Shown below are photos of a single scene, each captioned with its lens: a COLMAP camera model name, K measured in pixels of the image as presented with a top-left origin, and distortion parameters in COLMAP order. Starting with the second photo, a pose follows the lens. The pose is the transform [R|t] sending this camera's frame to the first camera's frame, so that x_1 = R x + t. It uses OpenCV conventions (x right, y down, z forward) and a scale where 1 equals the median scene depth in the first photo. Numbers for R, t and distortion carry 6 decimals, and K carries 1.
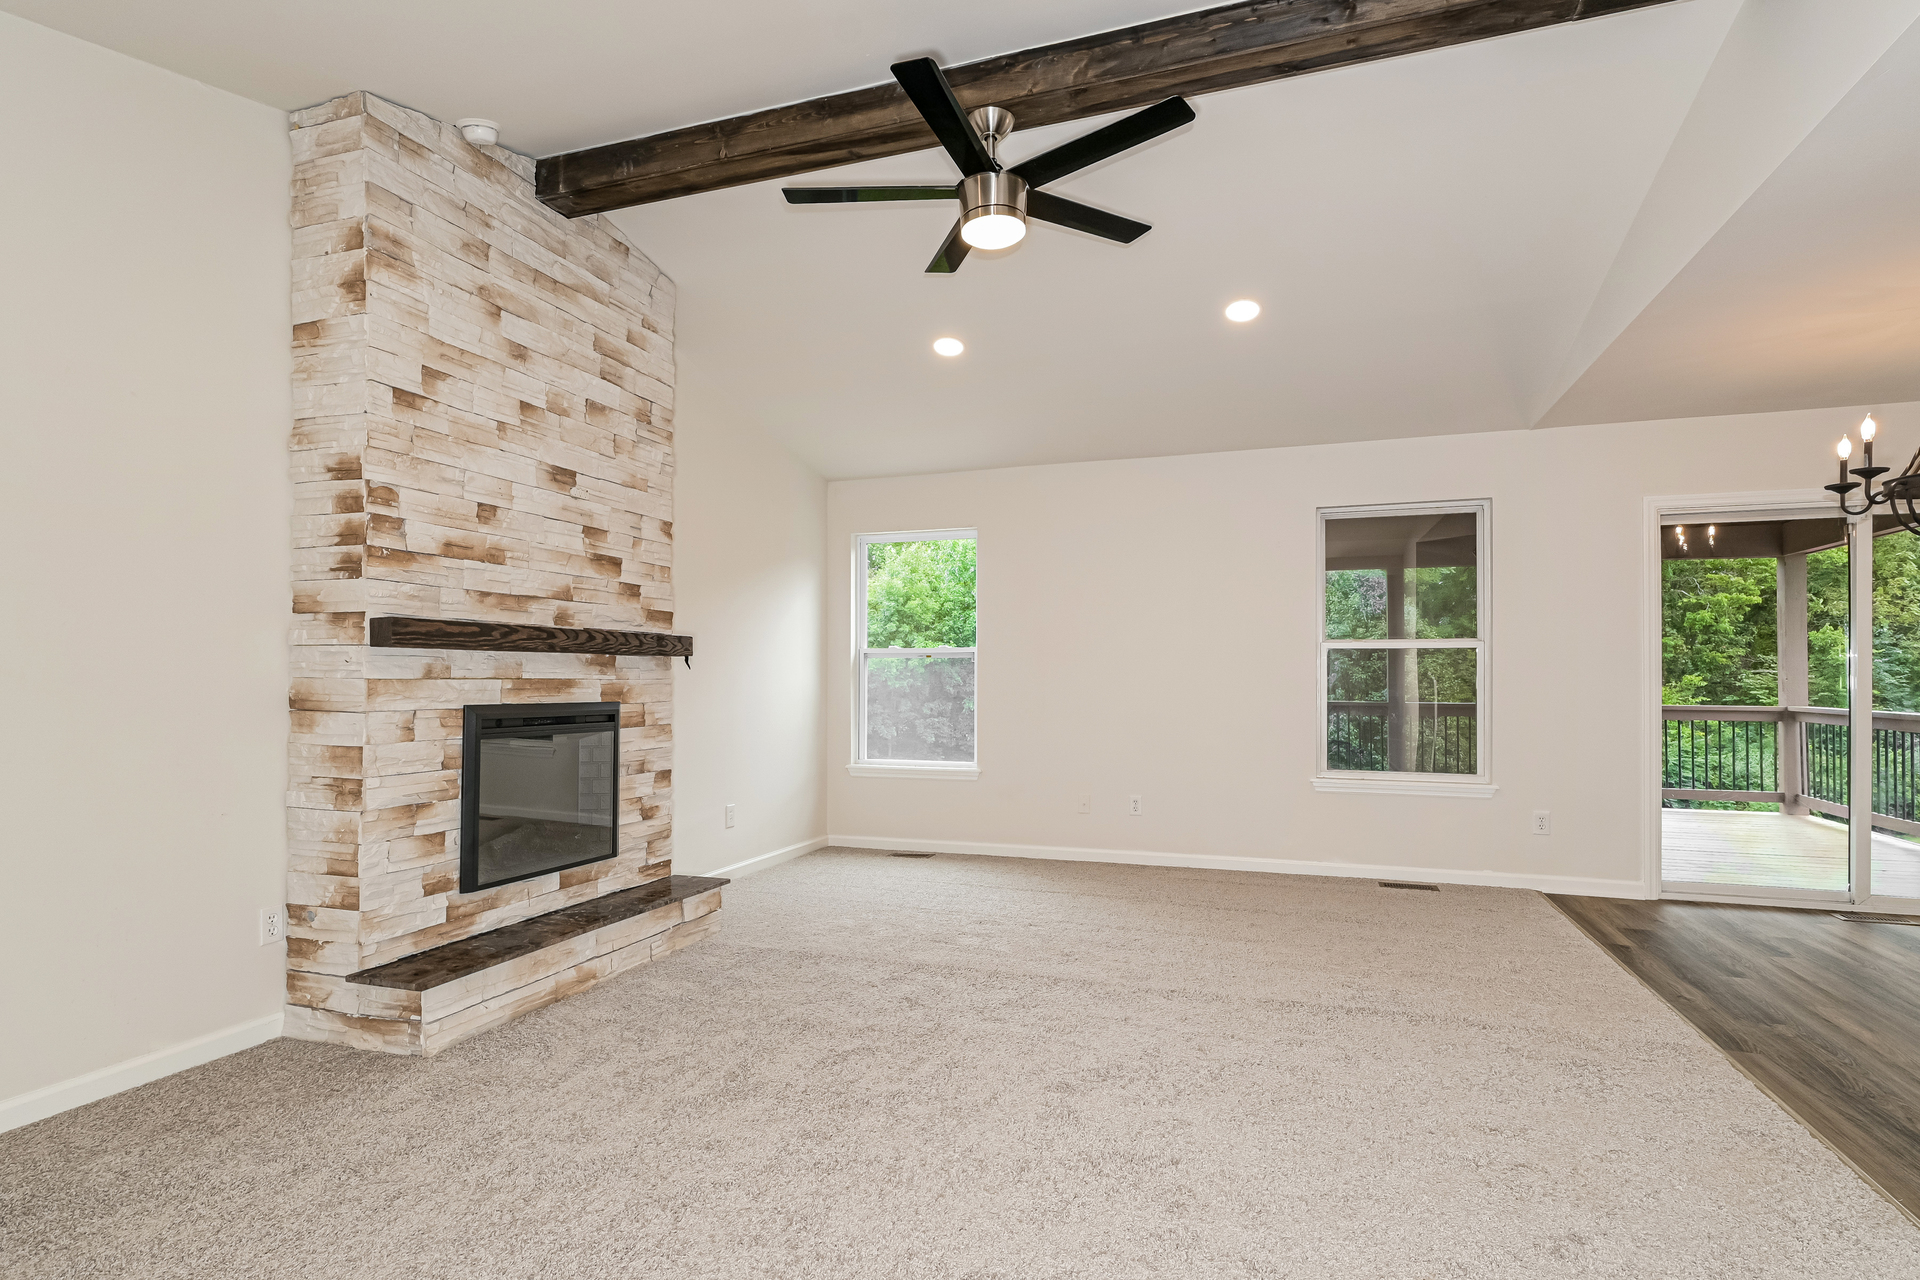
lens RADIAL K [[971.7, 0, 957.6], [0, 971.7, 656.6], [0, 0, 1]] dist [0.001595, 0.001136]
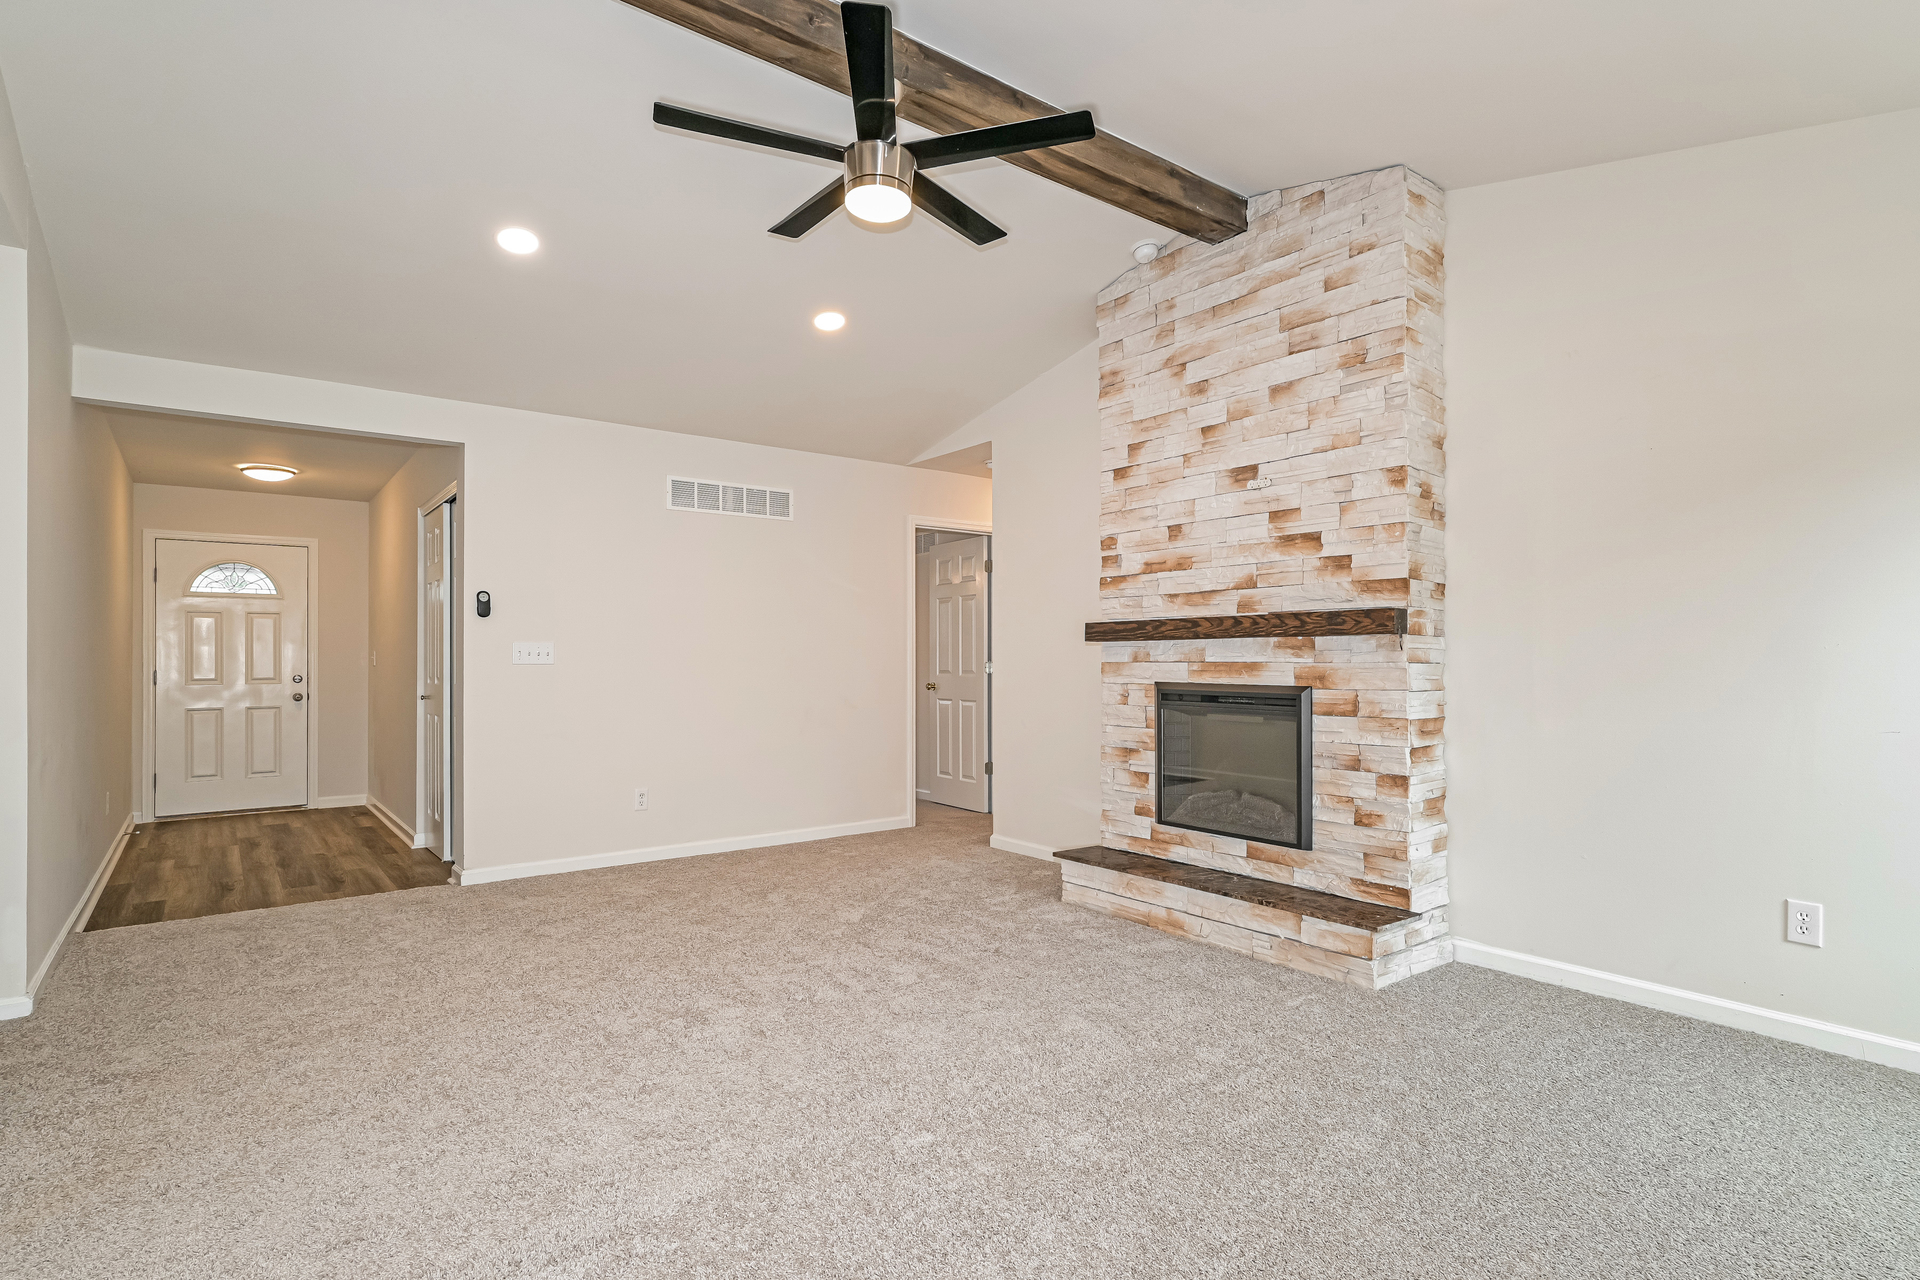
lens RADIAL K [[971.7, 0, 959.4], [0, 971.7, 640.8], [0, 0, 1]] dist [0.001595, 0.001136]
pose [[-0.545034, -0.018966, -0.838199, 0.674122], [0.019351, 0.999193, -0.035192, 0.031448], [0.838191, -0.035400, -0.544227, 1.332608]]
